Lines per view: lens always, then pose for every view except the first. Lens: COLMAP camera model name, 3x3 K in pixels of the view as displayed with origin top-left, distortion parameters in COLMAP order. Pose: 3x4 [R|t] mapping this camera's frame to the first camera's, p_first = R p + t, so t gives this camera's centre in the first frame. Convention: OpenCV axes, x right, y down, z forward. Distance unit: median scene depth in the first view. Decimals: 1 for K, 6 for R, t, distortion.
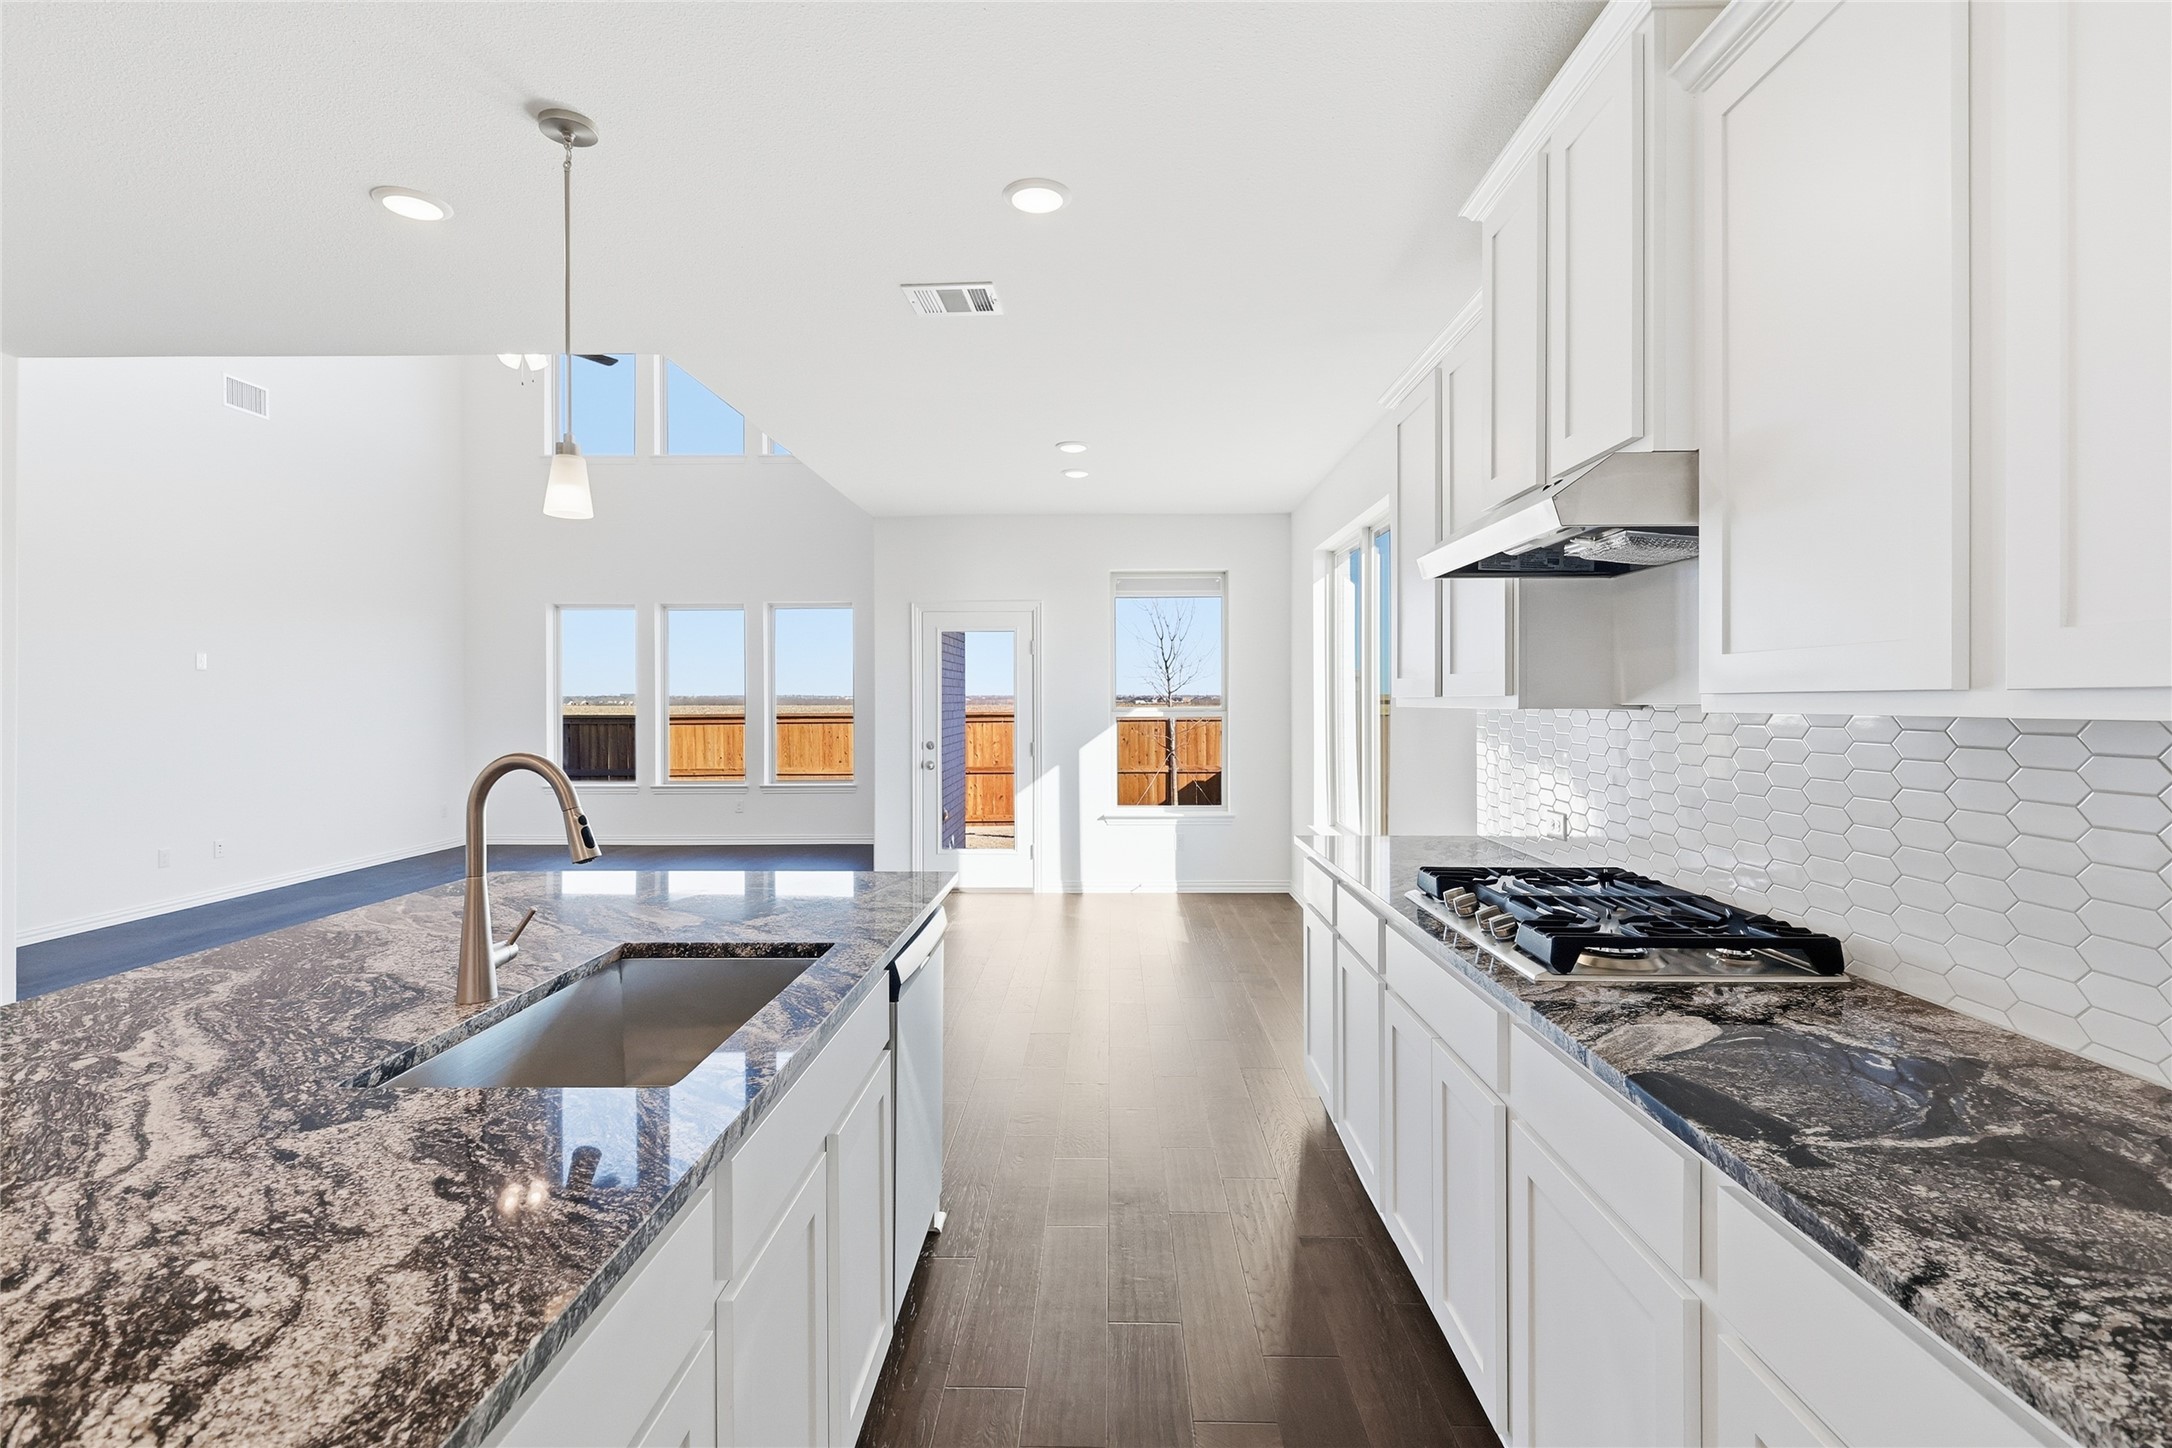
lens RADIAL K [[1016.3, 0, 1090.5], [0, 1016.3, 696.0], [0, 0, 1]] dist [0.004289, -0.000458]
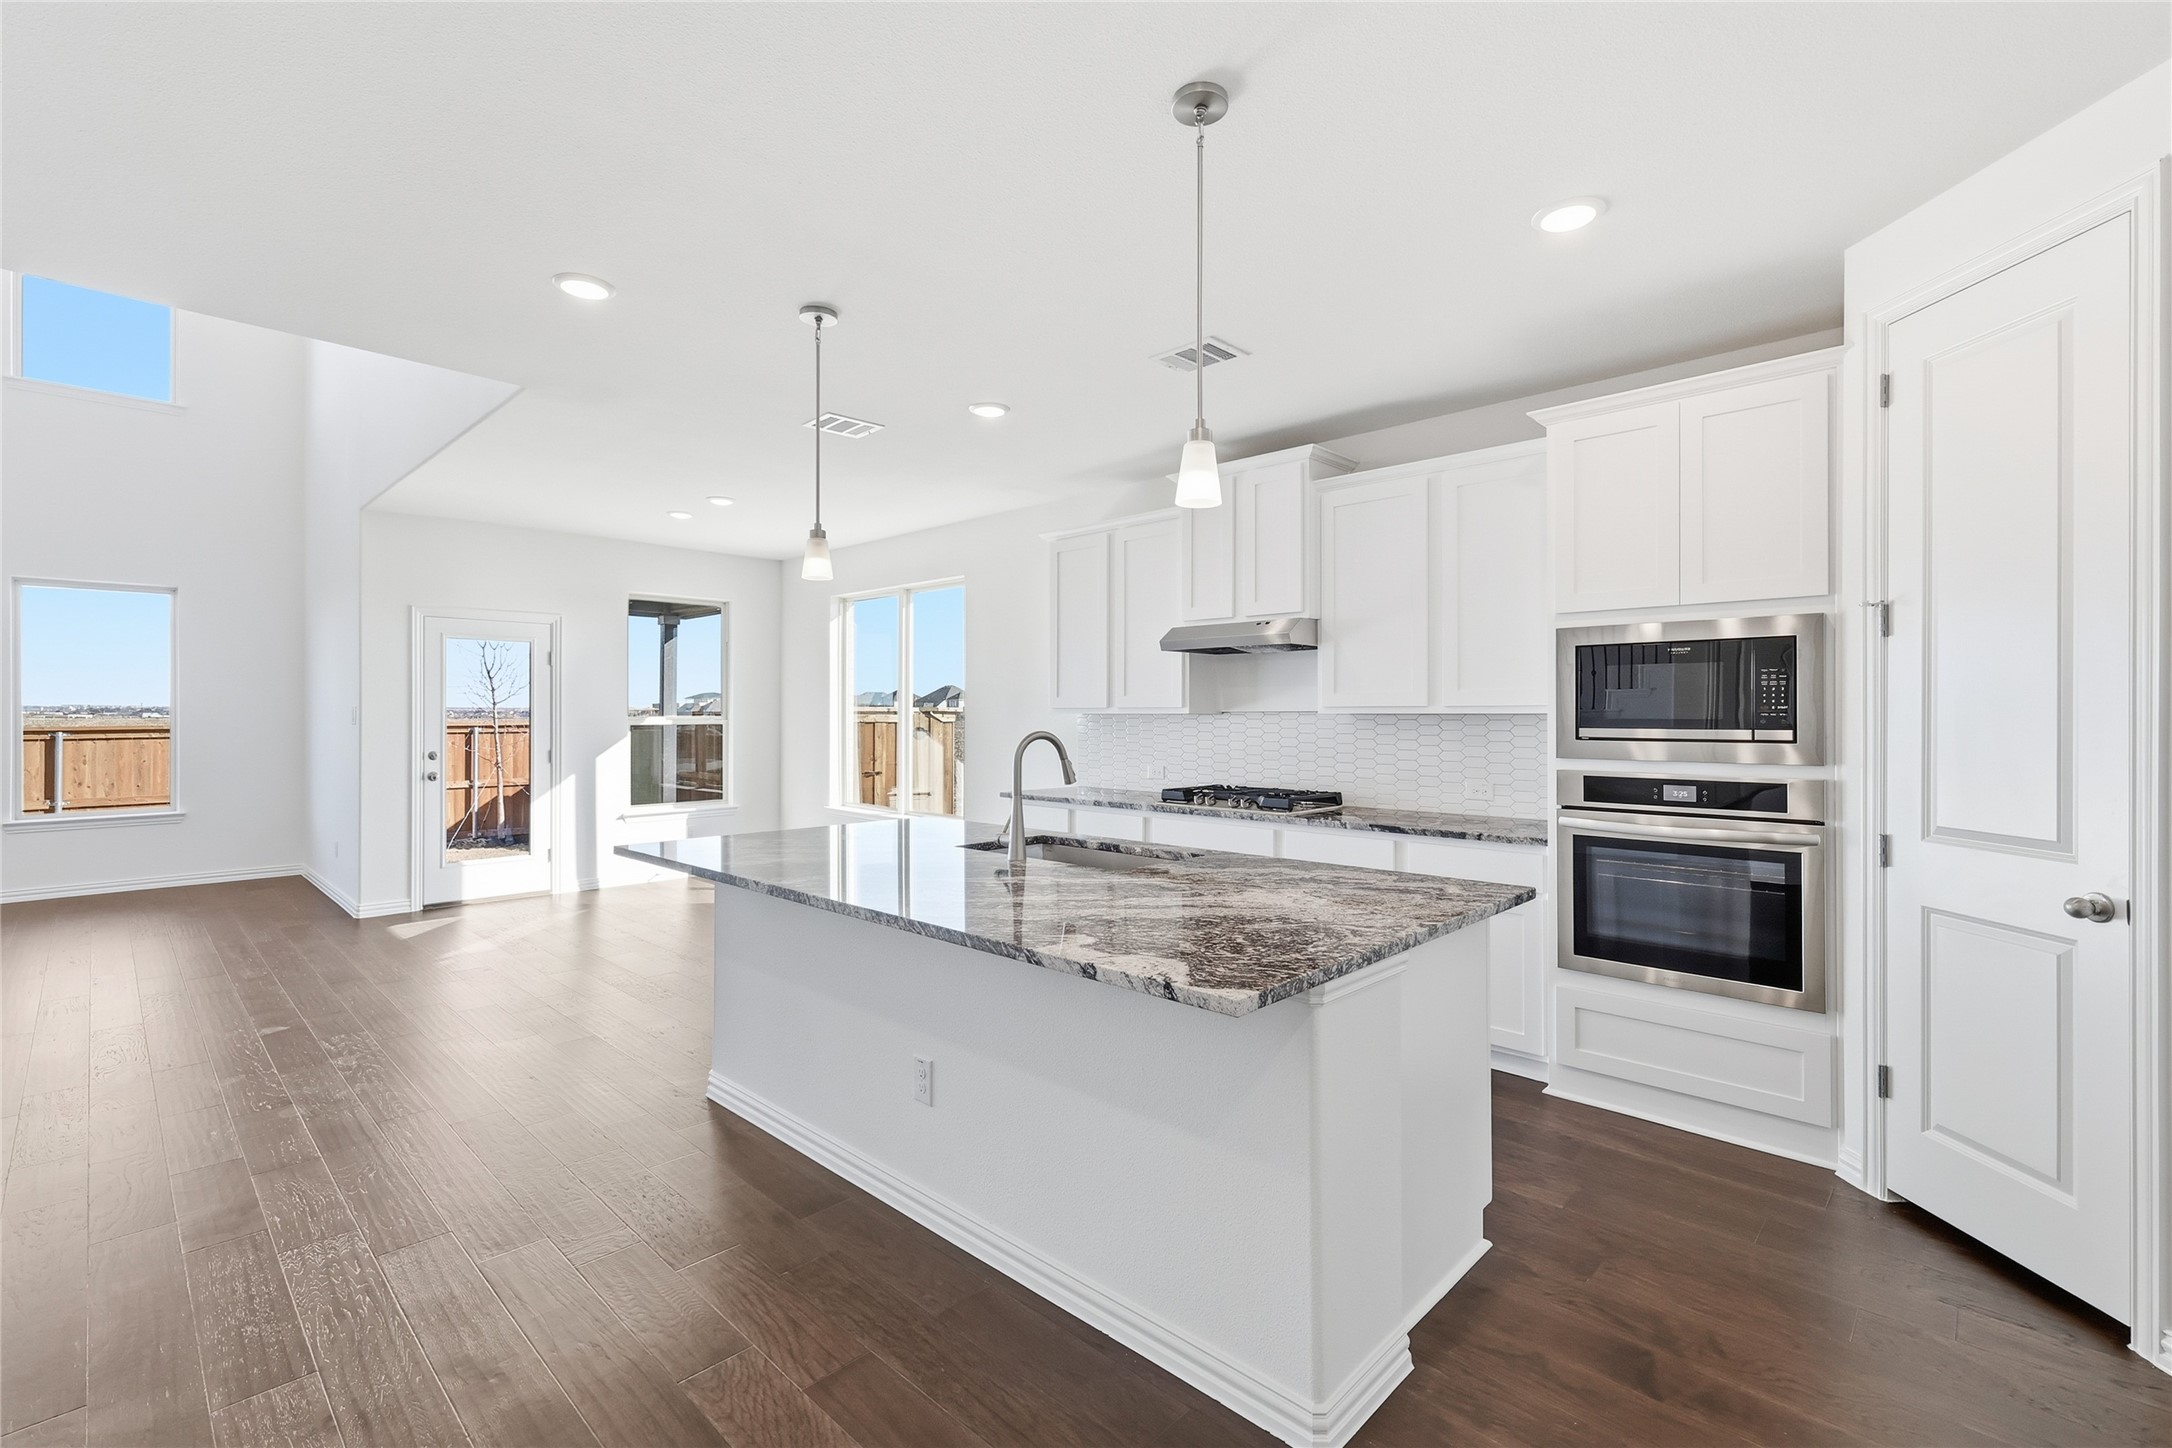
lens RADIAL K [[960.0, 0, 1088.4], [0, 960.0, 707.2], [0, 0, 1]] dist [0.002782, -0.000057]
pose [[0.683163, 0.006343, 0.730238, -1.334401], [-0.004433, 0.999980, -0.004539, 0.012245], [-0.730252, -0.000137, 0.683178, -0.253922]]
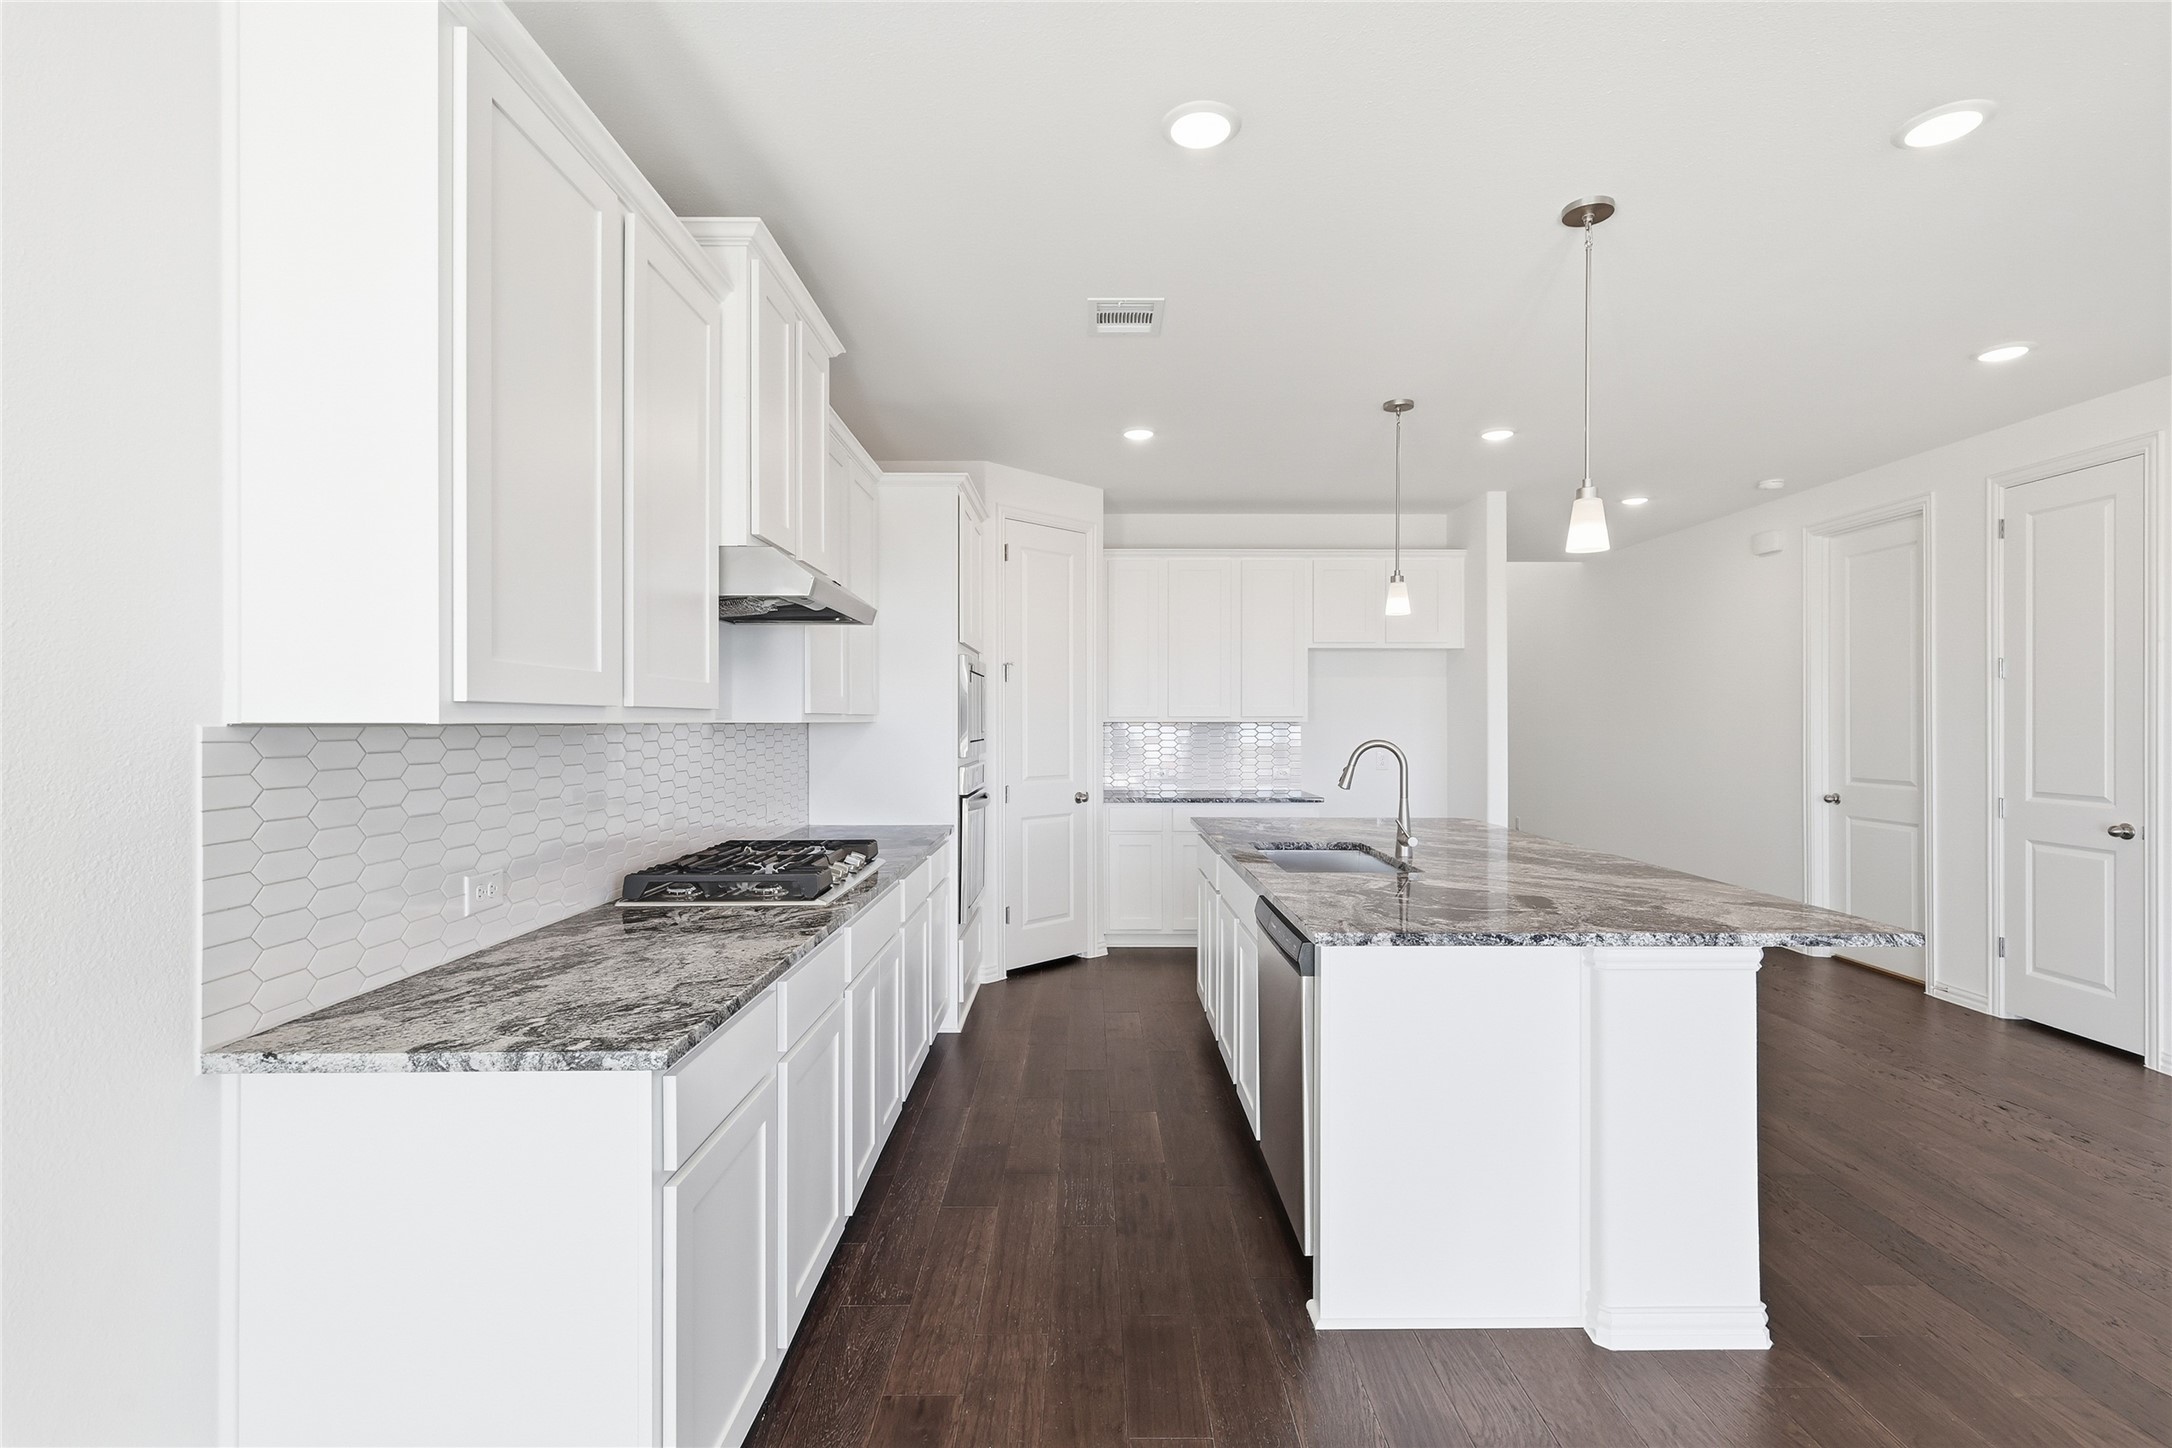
lens RADIAL K [[1005.0, 0, 1095.7], [0, 1005.0, 717.2], [0, 0, 1]] dist [0.000897, -0.000030]
pose [[-0.999888, 0.000562, -0.014939, 0.053502], [0.000685, 0.999966, -0.008246, 0.019267], [0.014934, -0.008255, -0.999854, 2.241382]]
